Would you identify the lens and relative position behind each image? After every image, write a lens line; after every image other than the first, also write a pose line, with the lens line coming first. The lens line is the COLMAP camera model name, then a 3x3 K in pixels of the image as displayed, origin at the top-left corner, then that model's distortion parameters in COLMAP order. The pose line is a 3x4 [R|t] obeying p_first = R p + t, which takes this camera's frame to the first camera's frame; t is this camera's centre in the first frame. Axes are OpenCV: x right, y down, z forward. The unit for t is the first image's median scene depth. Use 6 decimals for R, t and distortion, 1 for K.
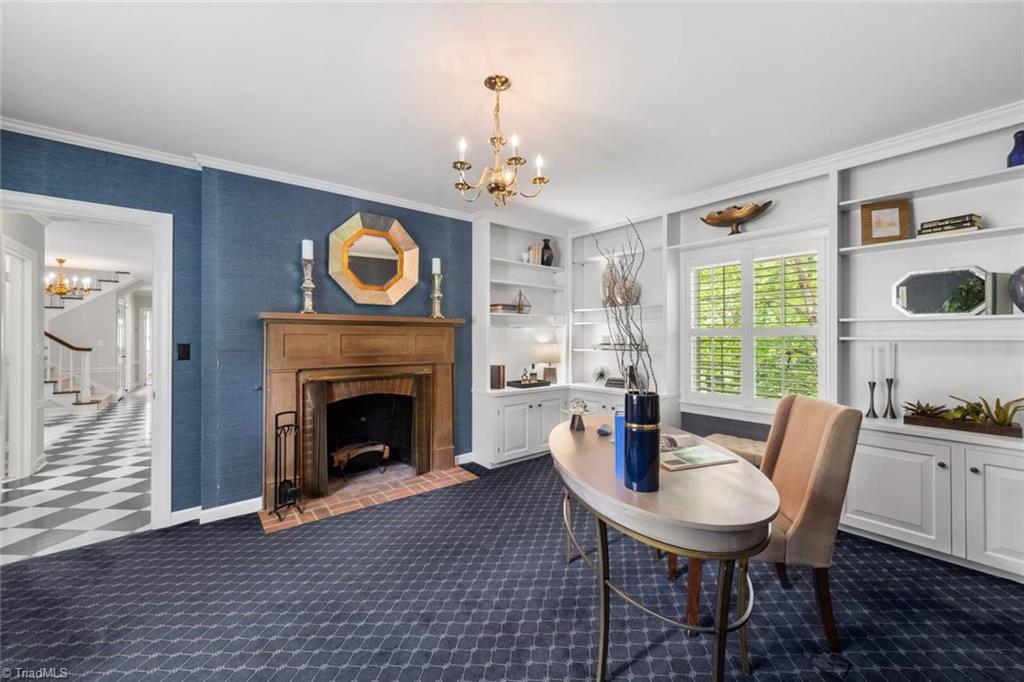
lens RADIAL K [[391.6, 0, 519.3], [0, 391.6, 337.5], [0, 0, 1]] dist [0.000818, -0.000005]
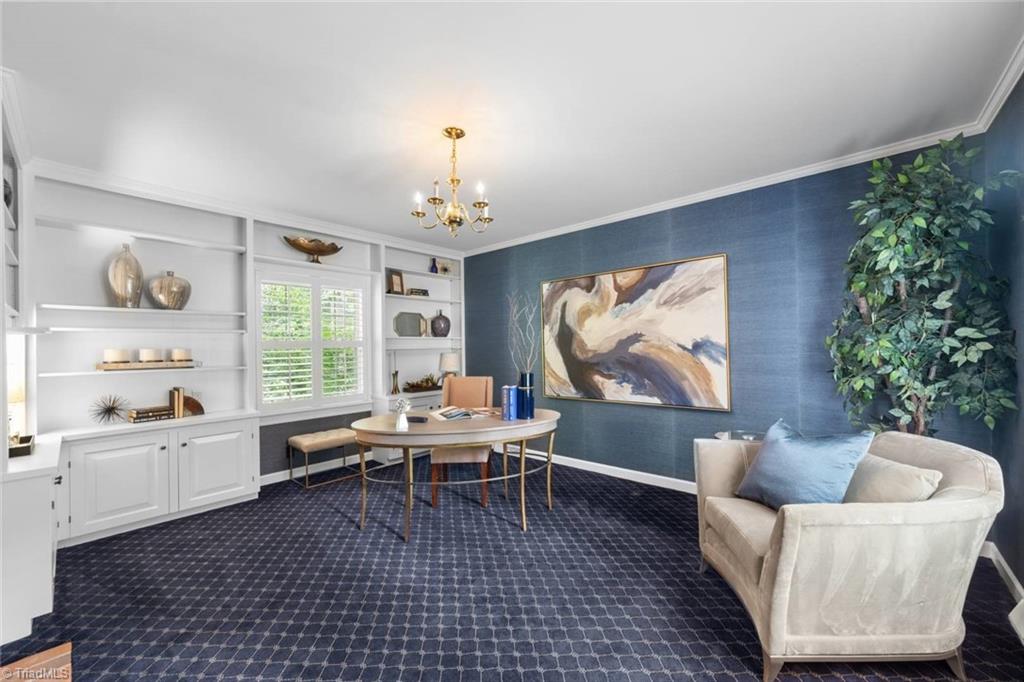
lens RADIAL K [[391.6, 0, 519.3], [0, 391.6, 337.5], [0, 0, 1]] dist [0.000818, -0.000005]
pose [[-0.143306, 0.023175, 0.989407, -0.760051], [0.019824, 0.999592, -0.020542, 0.003107], [-0.989480, 0.016670, -0.143707, 0.584006]]
